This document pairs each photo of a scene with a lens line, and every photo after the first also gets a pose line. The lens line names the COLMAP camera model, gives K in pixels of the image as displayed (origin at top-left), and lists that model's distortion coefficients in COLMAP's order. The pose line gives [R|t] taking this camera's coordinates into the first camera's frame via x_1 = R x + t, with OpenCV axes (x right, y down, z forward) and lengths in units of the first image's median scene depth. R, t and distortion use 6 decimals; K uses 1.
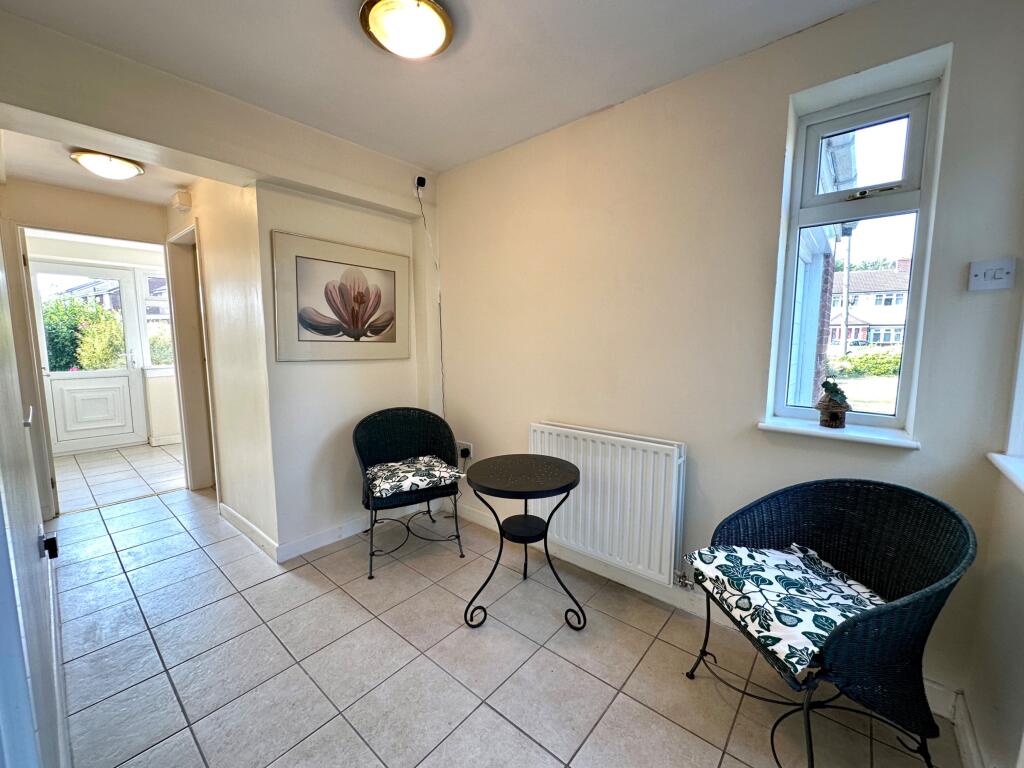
lens RADIAL K [[413.0, 0, 513.7], [0, 413.0, 381.4], [0, 0, 1]] dist [0.001109, 0.000168]
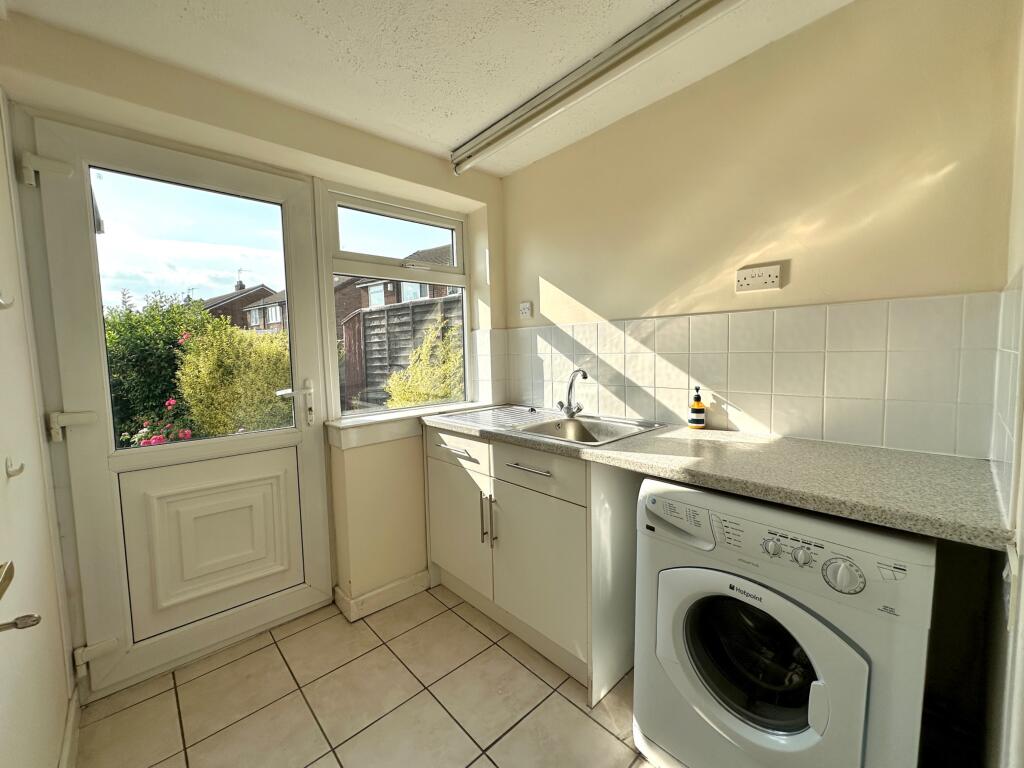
lens RADIAL K [[413.0, 0, 513.7], [0, 413.0, 381.4], [0, 0, 1]] dist [0.001109, 0.000168]
pose [[0.992535, -0.013307, -0.121230, -0.410323], [0.009692, 0.999492, -0.030355, -0.036311], [0.121572, 0.028953, 0.992160, 0.381767]]
